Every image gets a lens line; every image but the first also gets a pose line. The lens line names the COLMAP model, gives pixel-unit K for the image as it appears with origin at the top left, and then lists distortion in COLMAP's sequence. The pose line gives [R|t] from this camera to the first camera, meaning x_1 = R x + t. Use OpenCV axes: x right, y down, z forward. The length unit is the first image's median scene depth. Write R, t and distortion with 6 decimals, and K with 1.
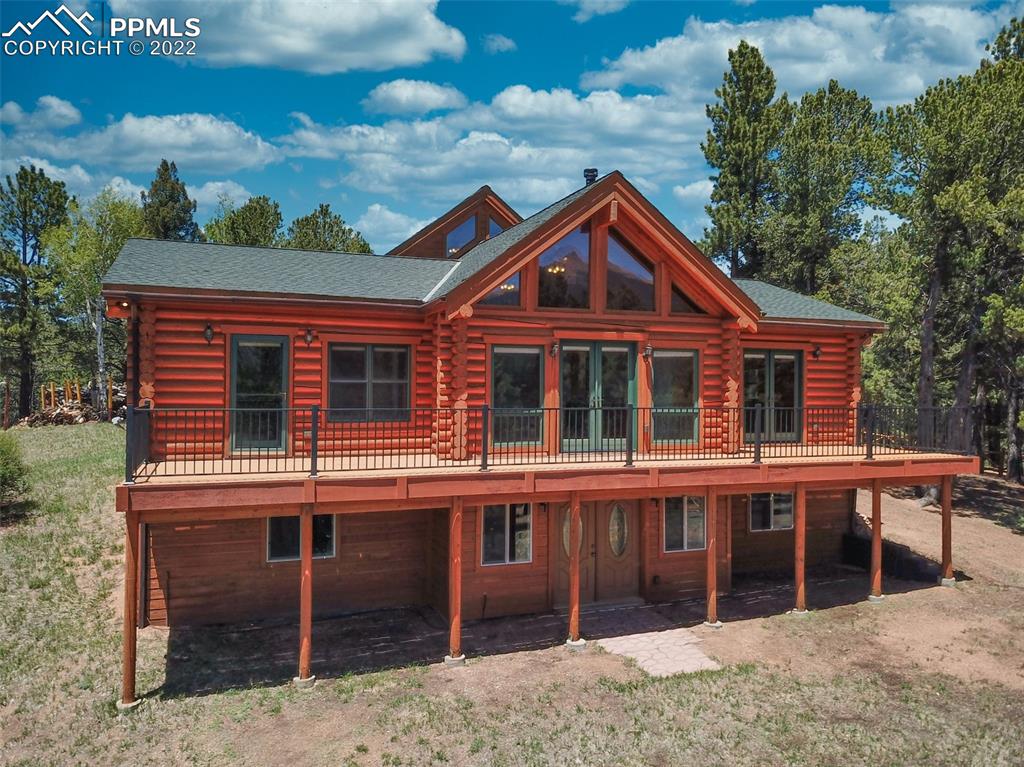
lens RADIAL K [[824.9, 0, 510.2], [0, 824.9, 380.9], [0, 0, 1]] dist [0.012021, -0.017508]
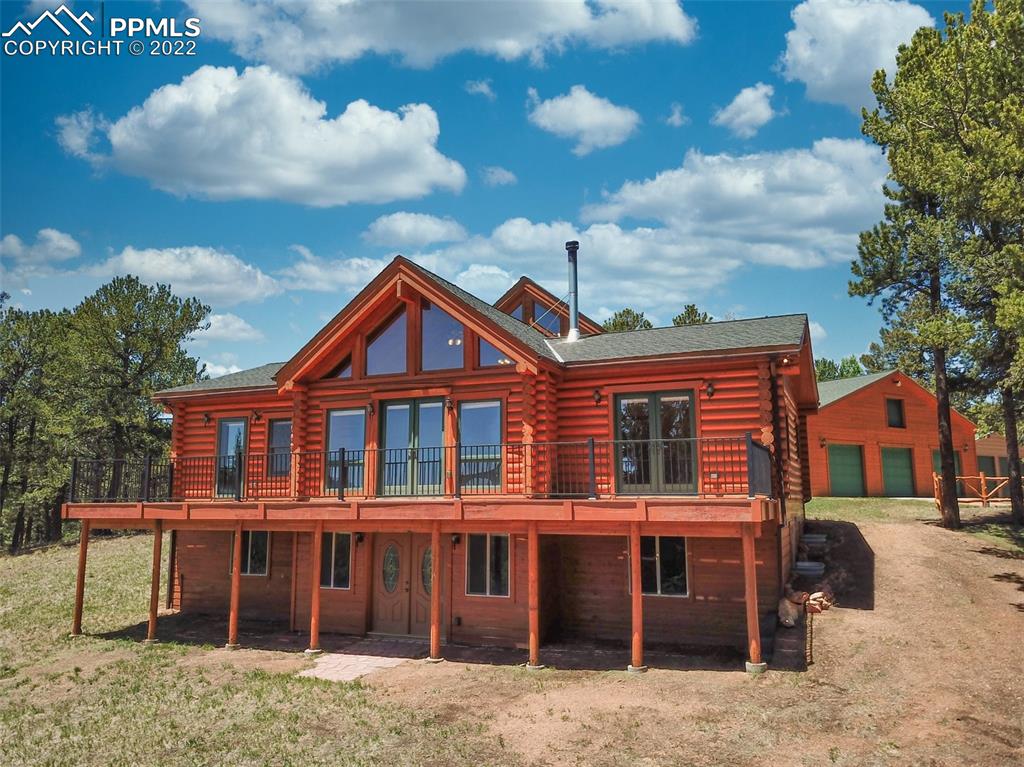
lens RADIAL K [[824.9, 0, 508.4], [0, 824.9, 365.8], [0, 0, 1]] dist [0.012021, -0.017508]
pose [[0.687075, -0.130751, -0.714725, 1.036171], [0.015066, 0.986028, -0.165899, 0.099310], [0.726430, 0.103217, 0.679445, 0.312259]]
